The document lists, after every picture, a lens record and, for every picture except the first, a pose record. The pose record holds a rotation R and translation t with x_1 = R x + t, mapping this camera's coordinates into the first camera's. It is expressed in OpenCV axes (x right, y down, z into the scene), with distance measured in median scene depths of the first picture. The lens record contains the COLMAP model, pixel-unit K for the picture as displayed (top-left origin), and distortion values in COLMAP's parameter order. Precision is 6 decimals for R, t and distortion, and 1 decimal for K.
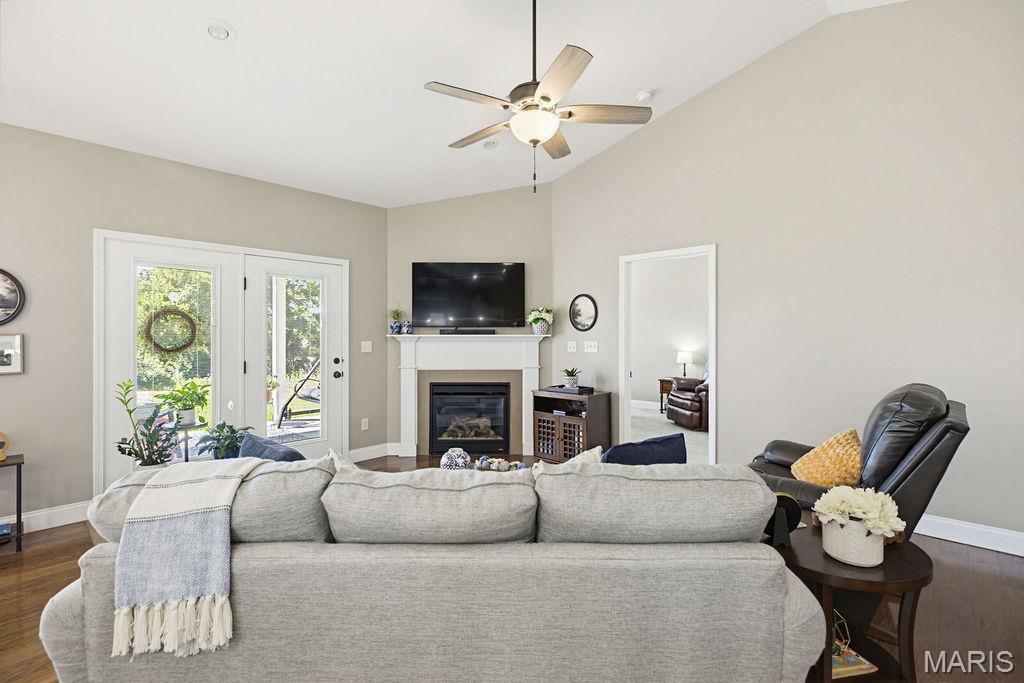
lens RADIAL K [[468.2, 0, 508.6], [0, 468.2, 327.8], [0, 0, 1]] dist [-0.003811, 0.000623]
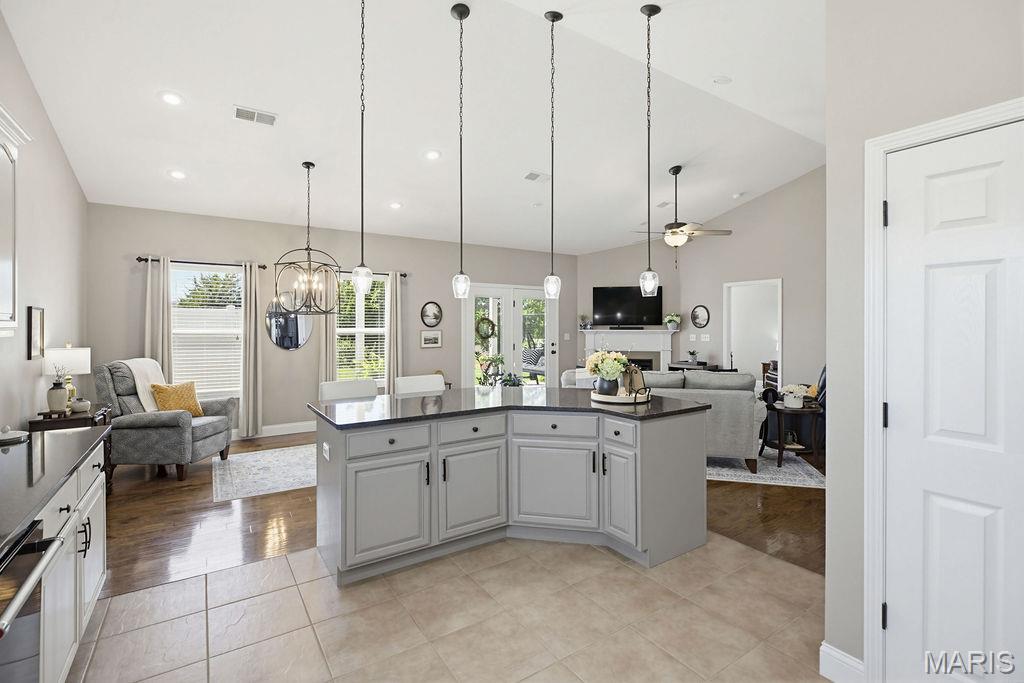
lens RADIAL K [[468.2, 0, 508.6], [0, 468.2, 327.8], [0, 0, 1]] dist [-0.003811, 0.000623]
pose [[0.972163, 0.001944, -0.234296, -0.108599], [0.002239, 0.999843, 0.017586, -0.023746], [0.234293, -0.017621, 0.972006, -0.746430]]
